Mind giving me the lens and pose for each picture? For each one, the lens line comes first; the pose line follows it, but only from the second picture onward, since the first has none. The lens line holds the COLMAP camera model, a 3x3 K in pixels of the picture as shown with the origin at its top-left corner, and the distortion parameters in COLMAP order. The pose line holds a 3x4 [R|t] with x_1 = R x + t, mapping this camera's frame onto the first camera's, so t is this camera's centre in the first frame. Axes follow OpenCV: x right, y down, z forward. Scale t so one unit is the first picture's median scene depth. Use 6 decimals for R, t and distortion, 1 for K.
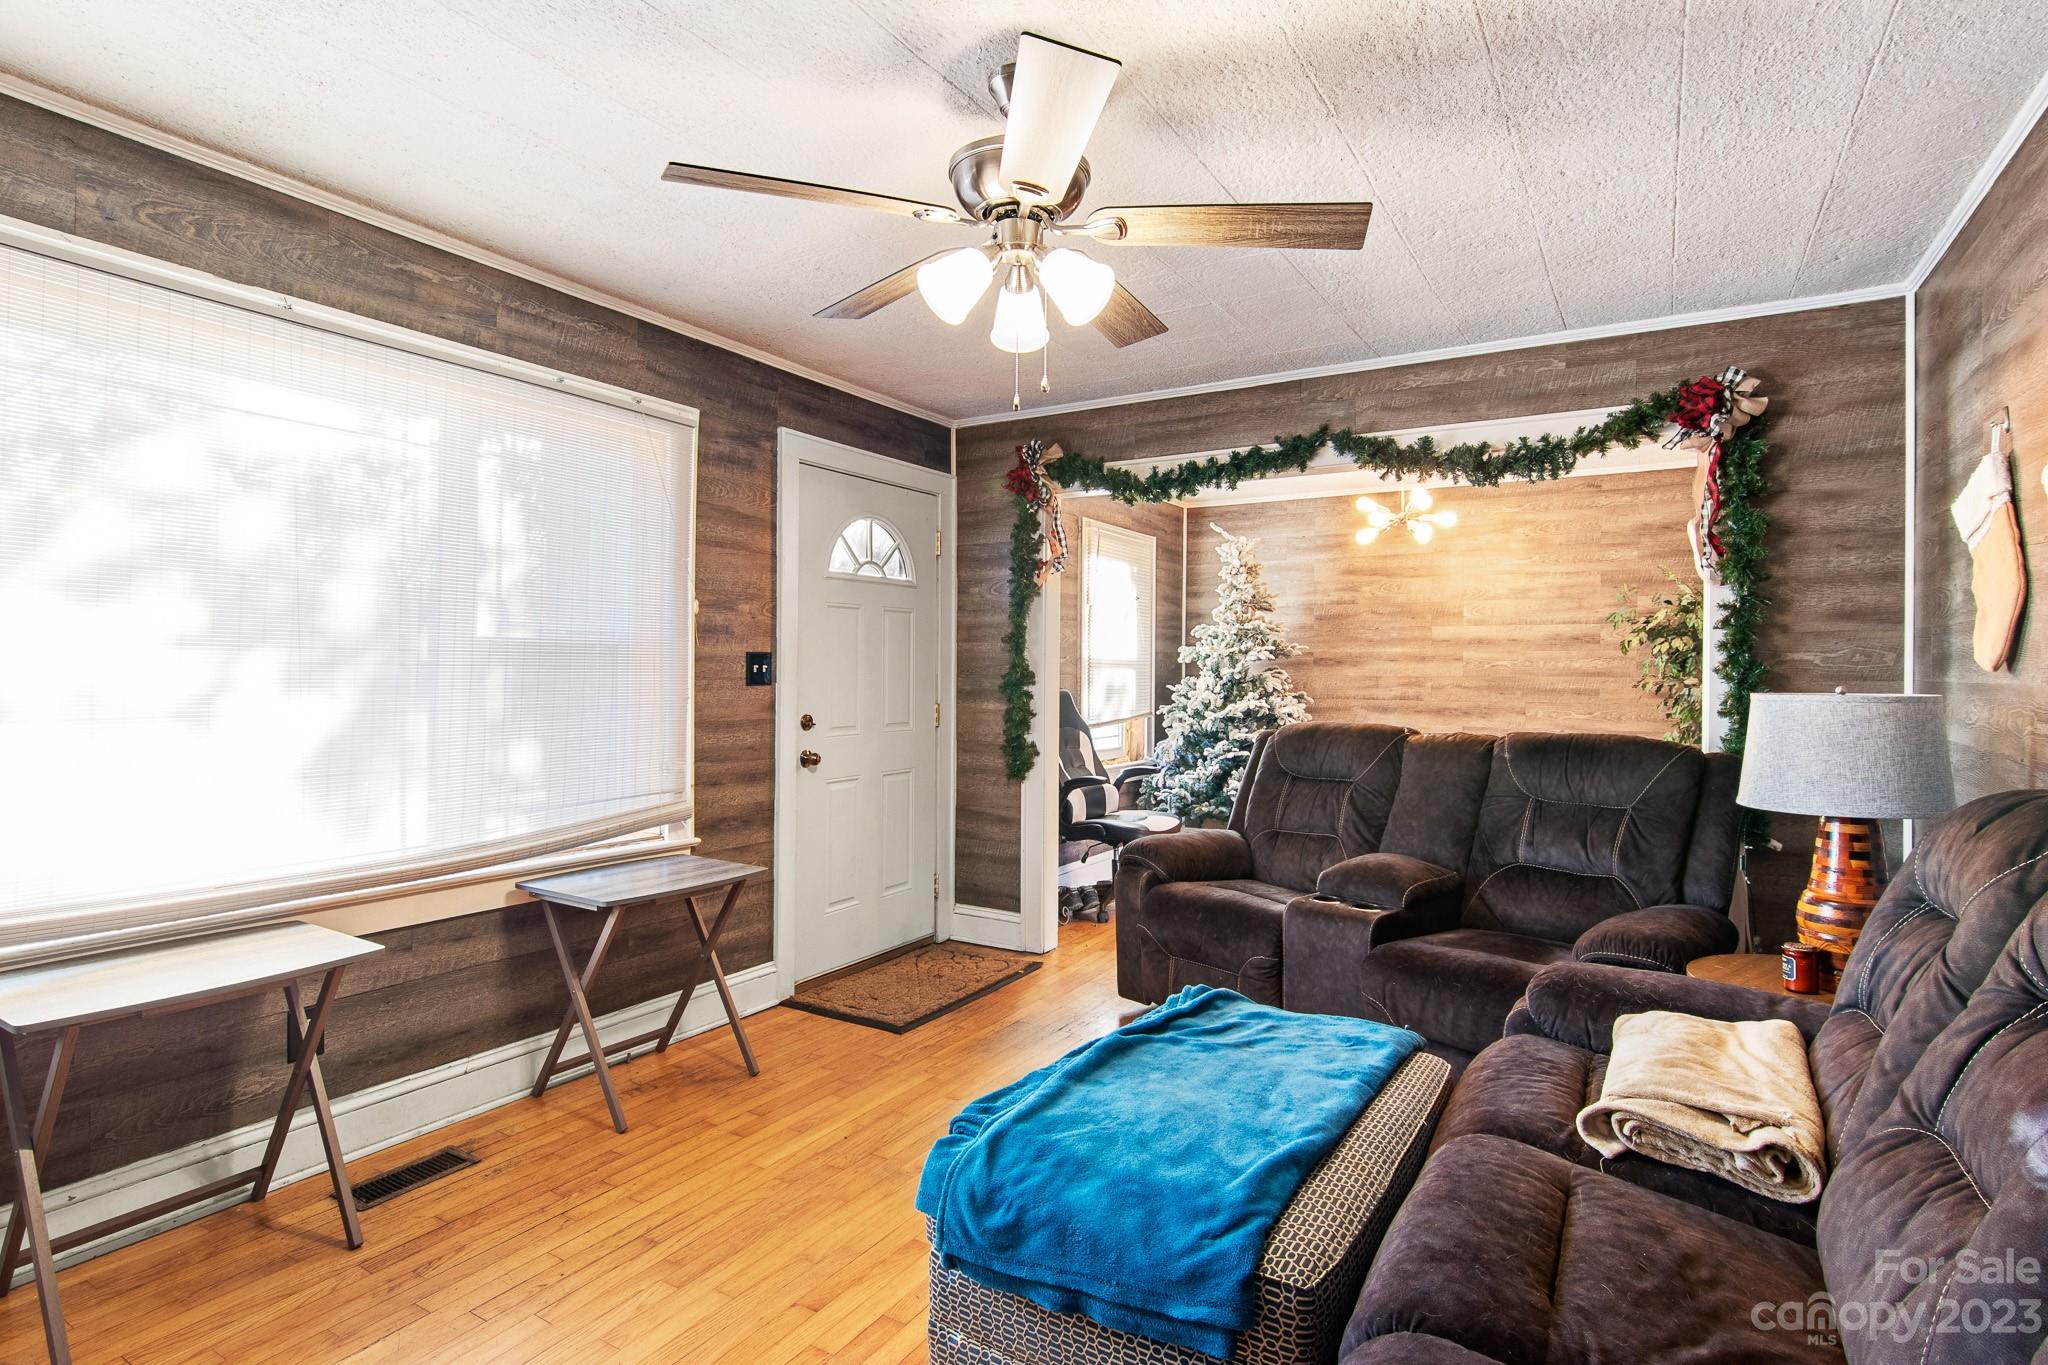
lens RADIAL K [[1038.1, 0, 1018.3], [0, 1038.1, 658.9], [0, 0, 1]] dist [0.001382, 0.000176]
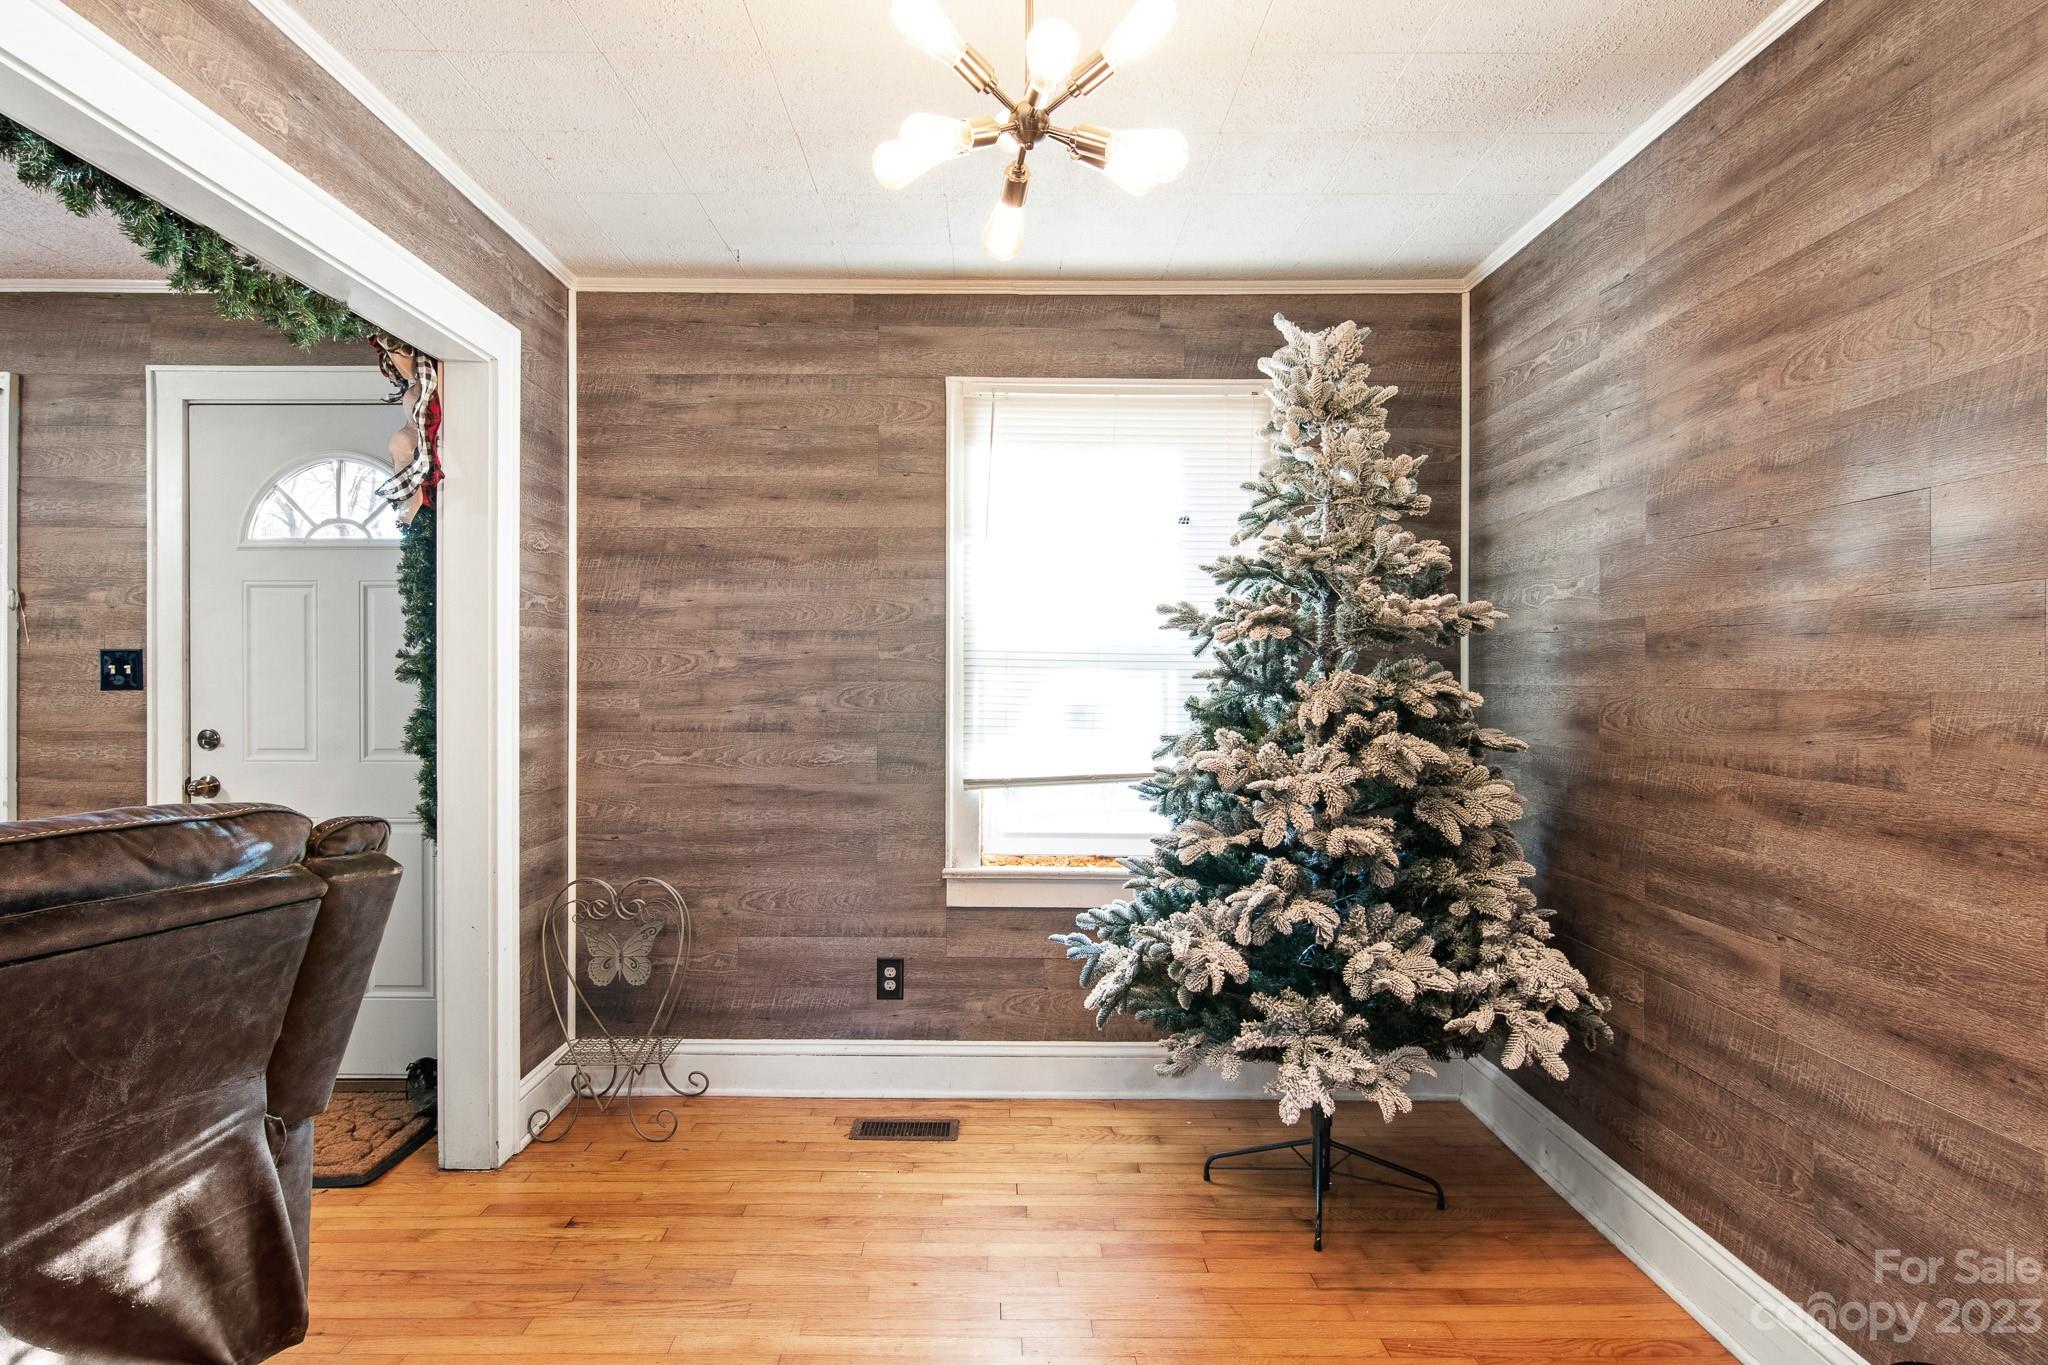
lens RADIAL K [[1114.3, 0, 985.2], [0, 1114.3, 673.4], [0, 0, 1]] dist [0.001029, 0.000551]
pose [[0.514352, -0.005441, -0.857562, 0.825554], [0.006789, 0.999974, -0.002273, 0.018331], [0.857552, -0.004653, 0.514375, 1.100476]]
